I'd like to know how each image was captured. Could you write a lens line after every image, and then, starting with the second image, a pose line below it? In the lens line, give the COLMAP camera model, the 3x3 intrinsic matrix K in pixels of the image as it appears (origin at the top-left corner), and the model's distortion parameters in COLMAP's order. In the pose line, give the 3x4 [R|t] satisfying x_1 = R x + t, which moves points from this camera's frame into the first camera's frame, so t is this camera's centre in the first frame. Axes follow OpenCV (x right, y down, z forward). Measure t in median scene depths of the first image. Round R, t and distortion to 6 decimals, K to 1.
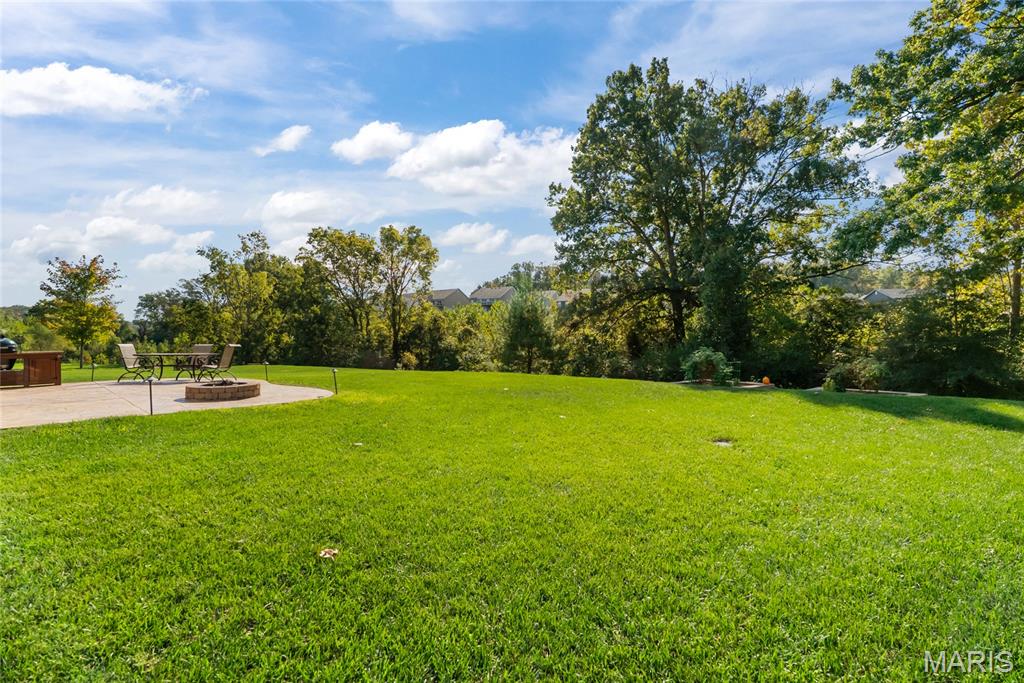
lens RADIAL K [[474.6, 0, 509.8], [0, 474.6, 339.0], [0, 0, 1]] dist [-0.001162, 0.000856]
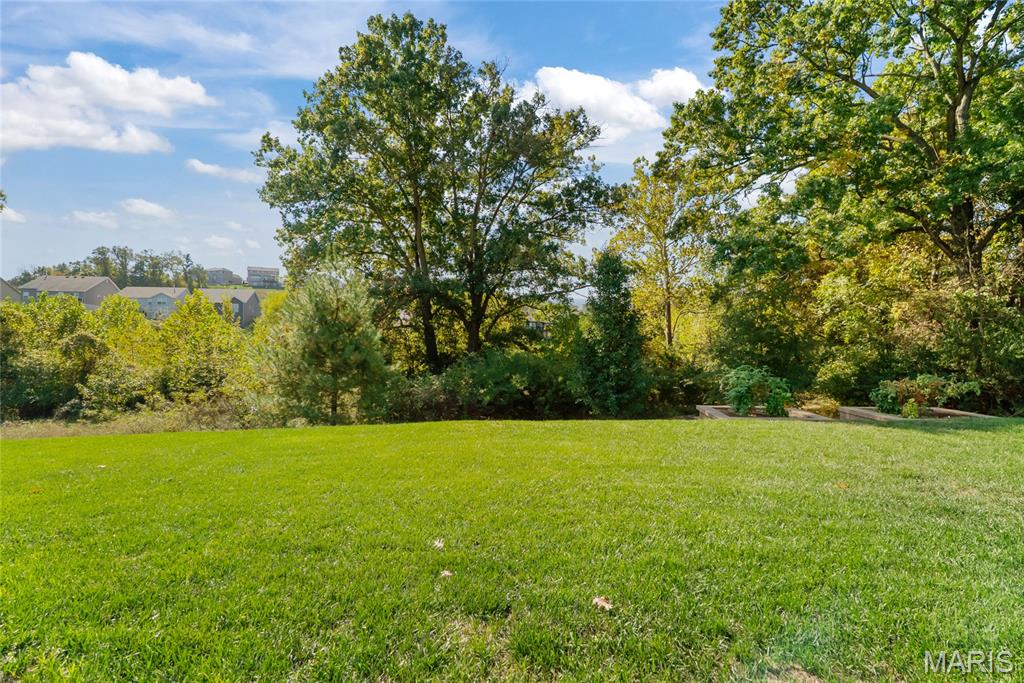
lens RADIAL K [[474.6, 0, 509.8], [0, 474.6, 339.0], [0, 0, 1]] dist [-0.001162, 0.000856]
pose [[0.724066, 0.013365, 0.689601, -0.129354], [0.003831, 0.999719, -0.023397, -0.001264], [-0.689720, 0.019583, 0.723811, 0.229815]]
